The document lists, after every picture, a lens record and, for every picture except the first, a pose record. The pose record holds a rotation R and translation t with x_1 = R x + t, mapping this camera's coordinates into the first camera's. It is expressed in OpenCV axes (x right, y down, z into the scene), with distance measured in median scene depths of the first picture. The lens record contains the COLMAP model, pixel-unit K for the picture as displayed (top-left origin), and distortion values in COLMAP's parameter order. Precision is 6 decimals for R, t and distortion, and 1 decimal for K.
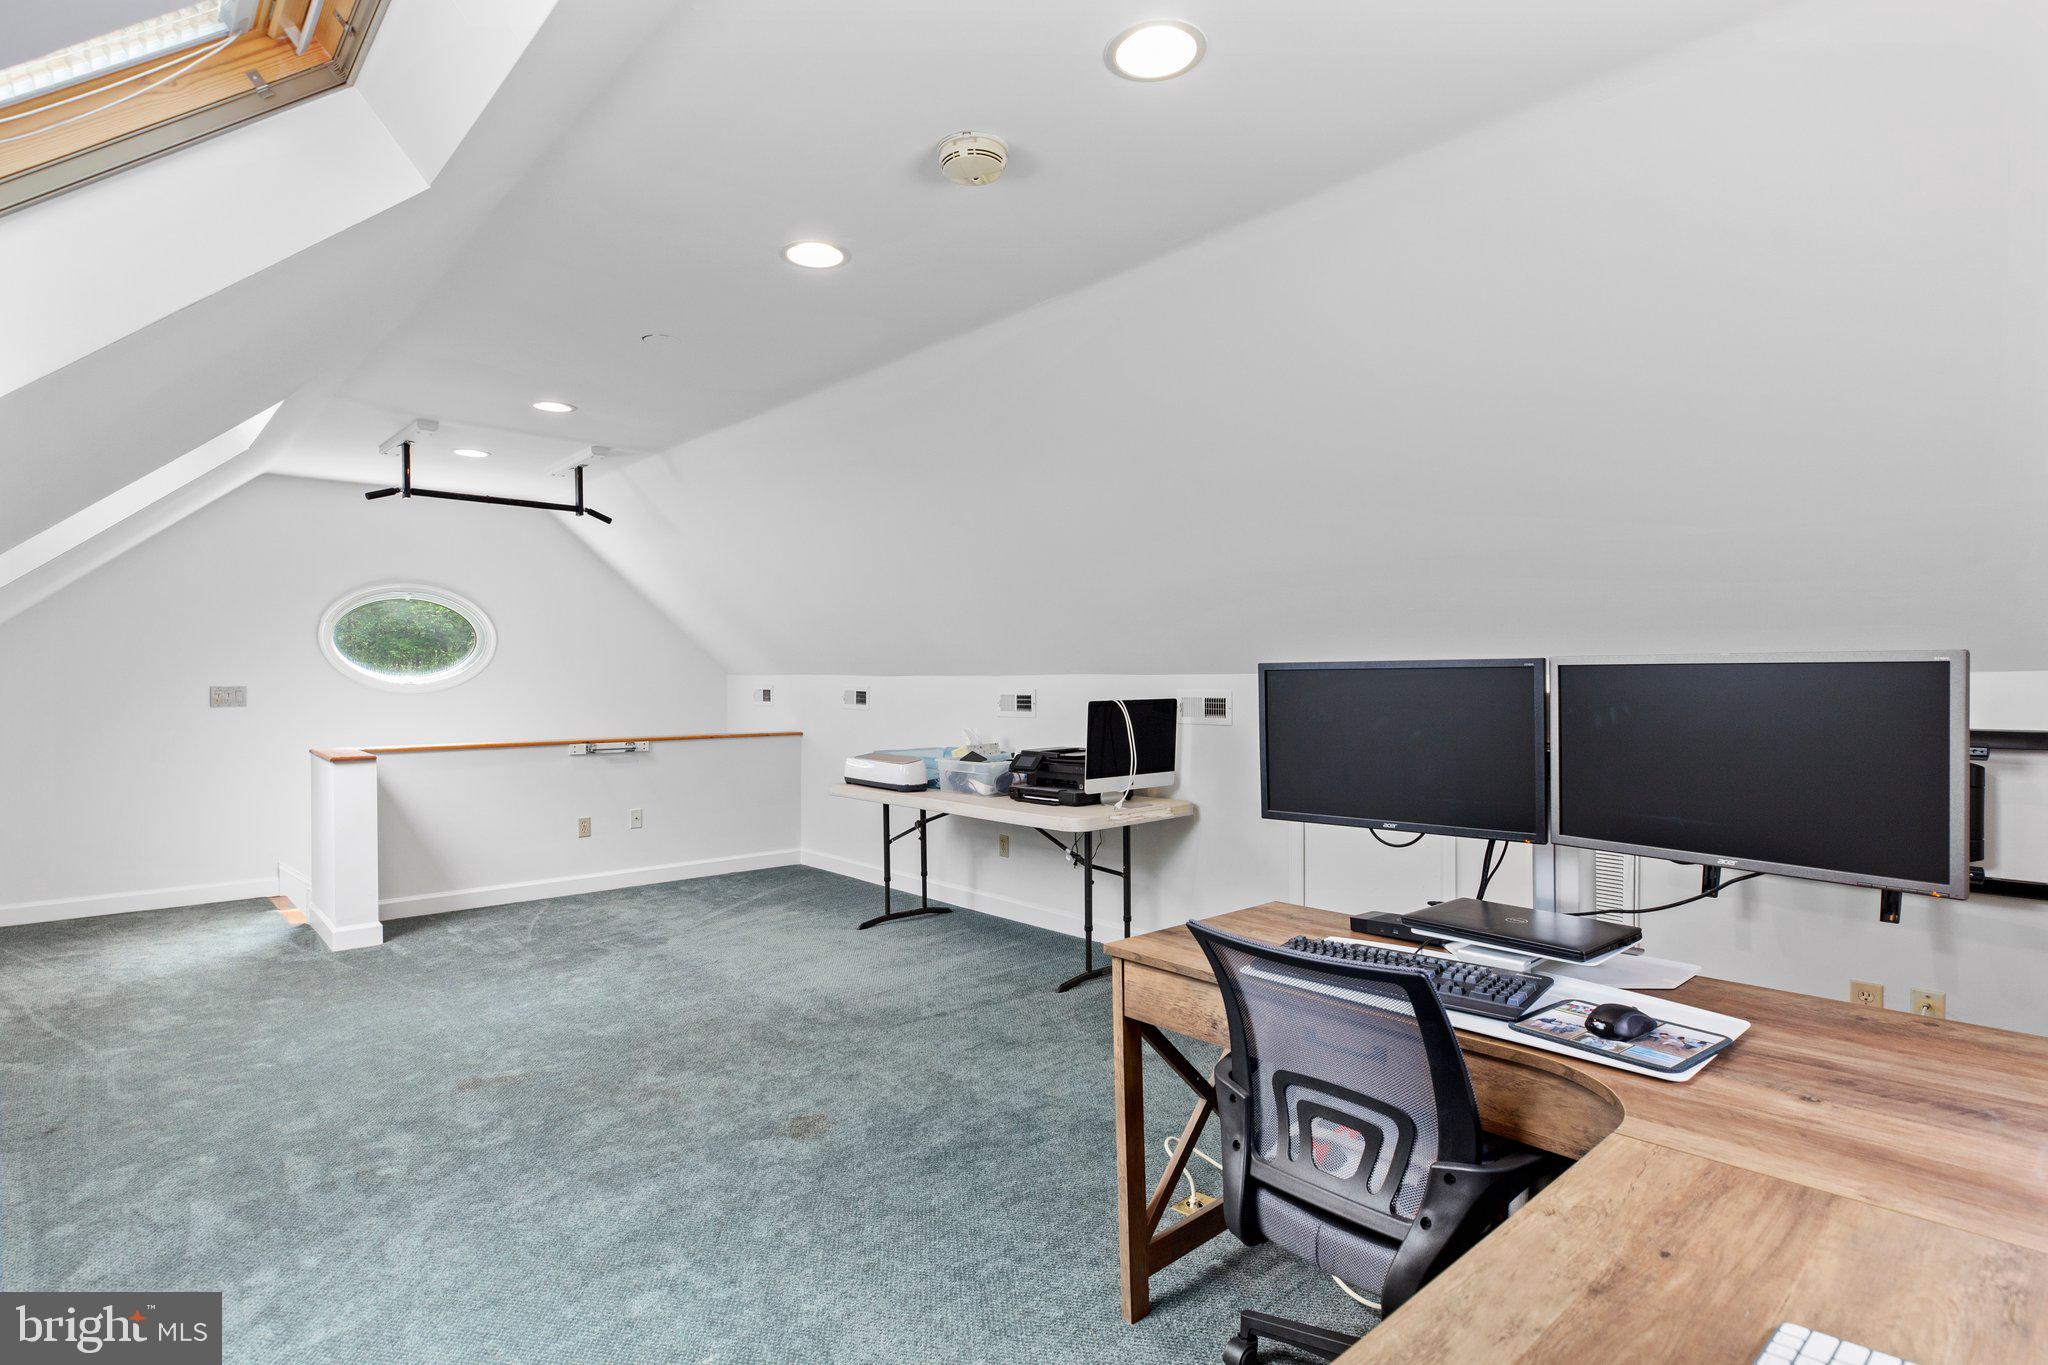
lens RADIAL K [[1025.0, 0, 1034.4], [0, 1025.0, 679.8], [0, 0, 1]] dist [0.000103, 0.000249]
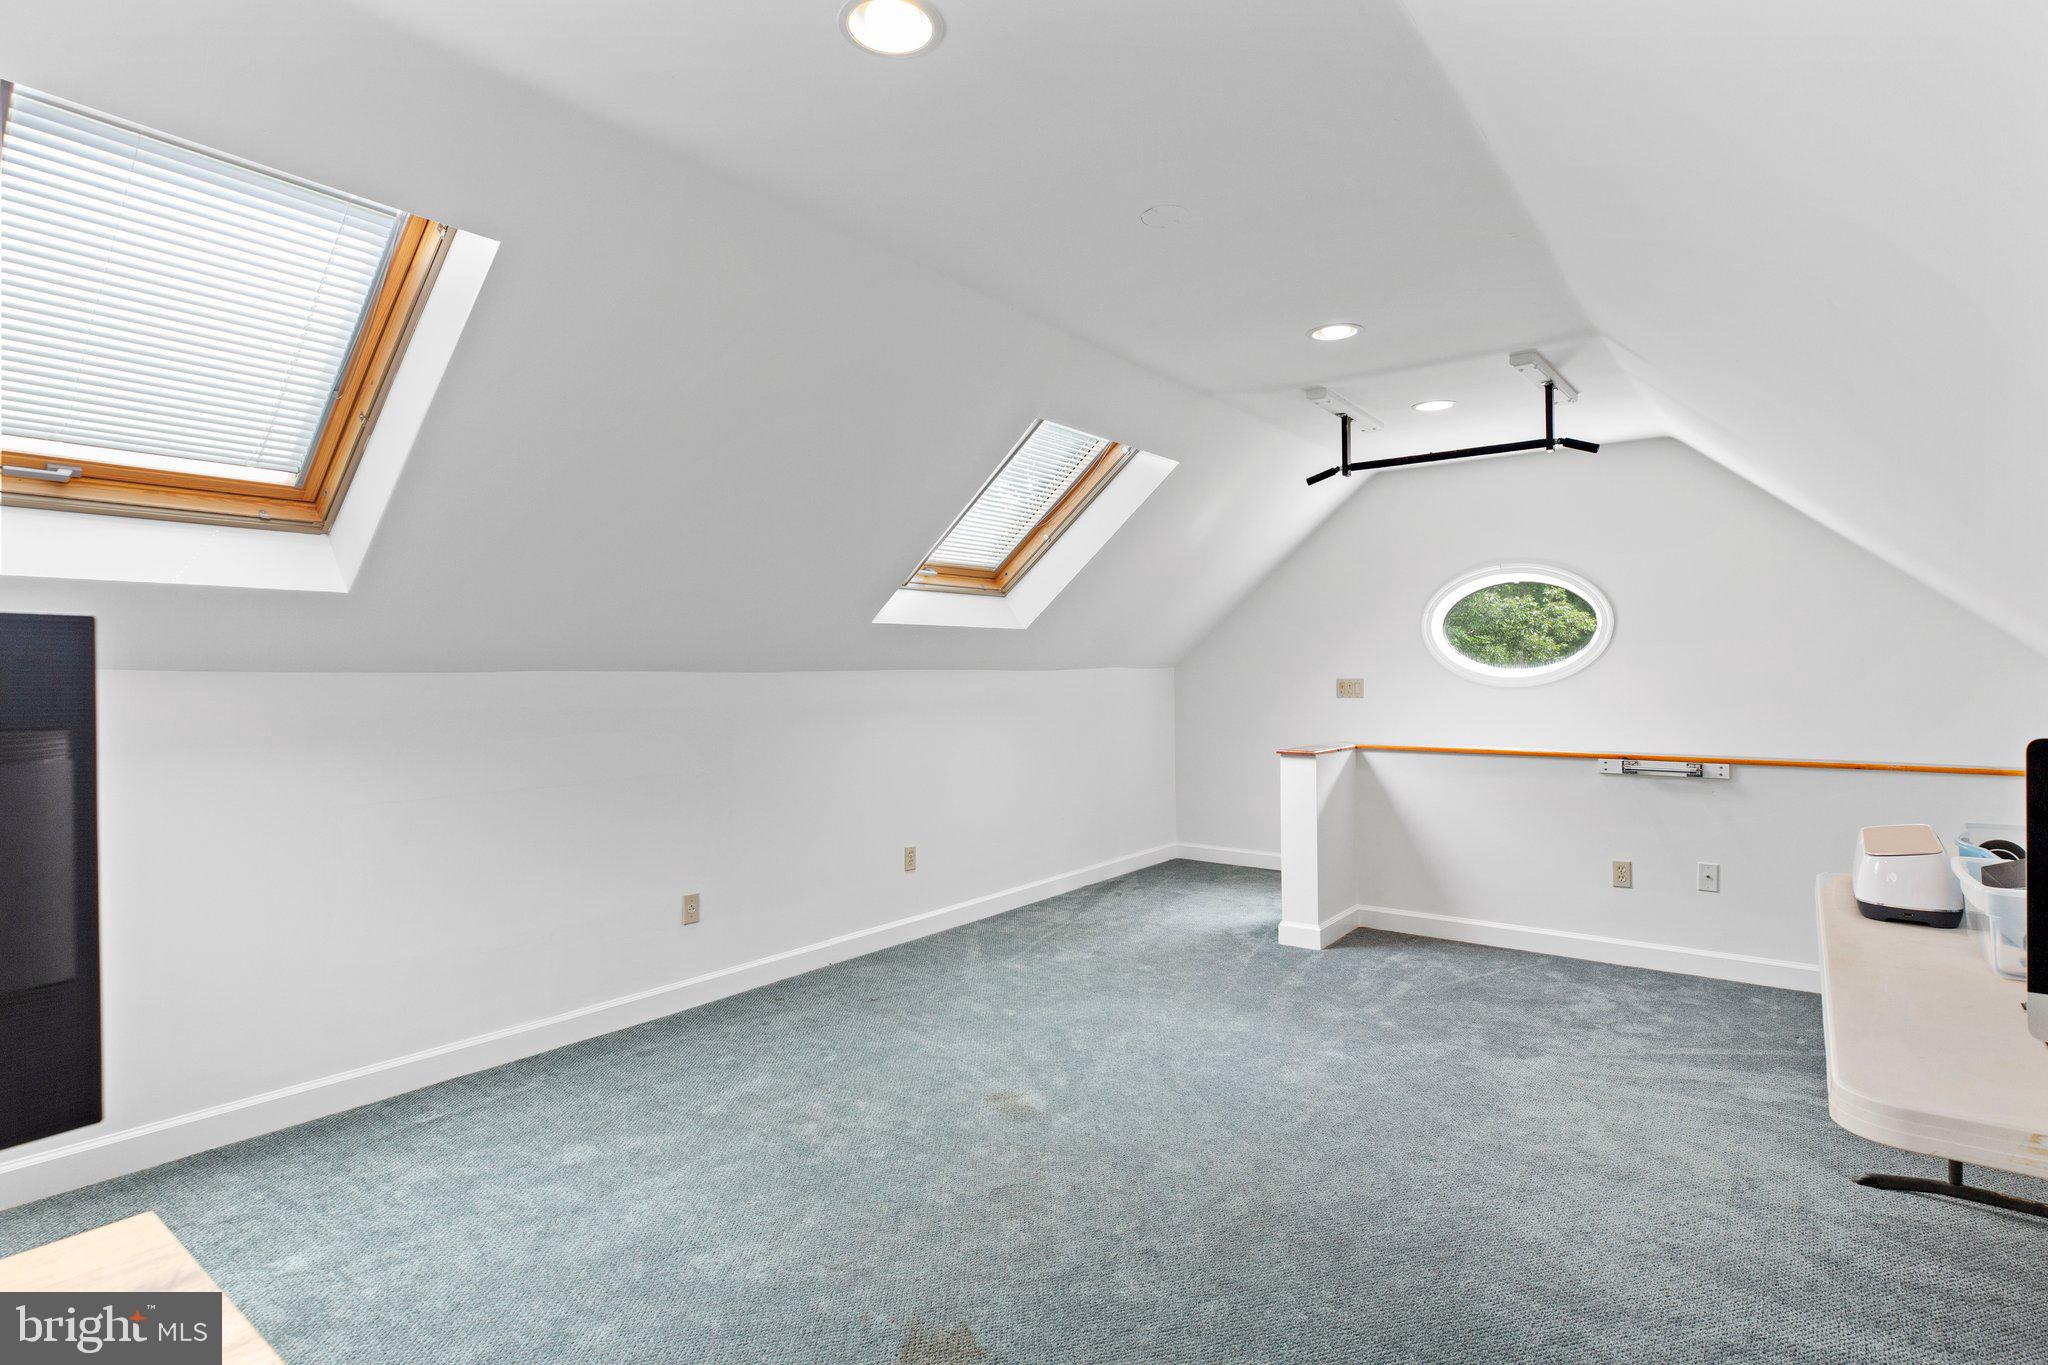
lens RADIAL K [[1025.0, 0, 1034.4], [0, 1025.0, 679.8], [0, 0, 1]] dist [0.000103, 0.000249]
pose [[0.175092, 0.005305, -0.984538, 0.205223], [0.001939, 0.999982, 0.005733, 0.000588], [0.984550, -0.002912, 0.175078, 0.460765]]
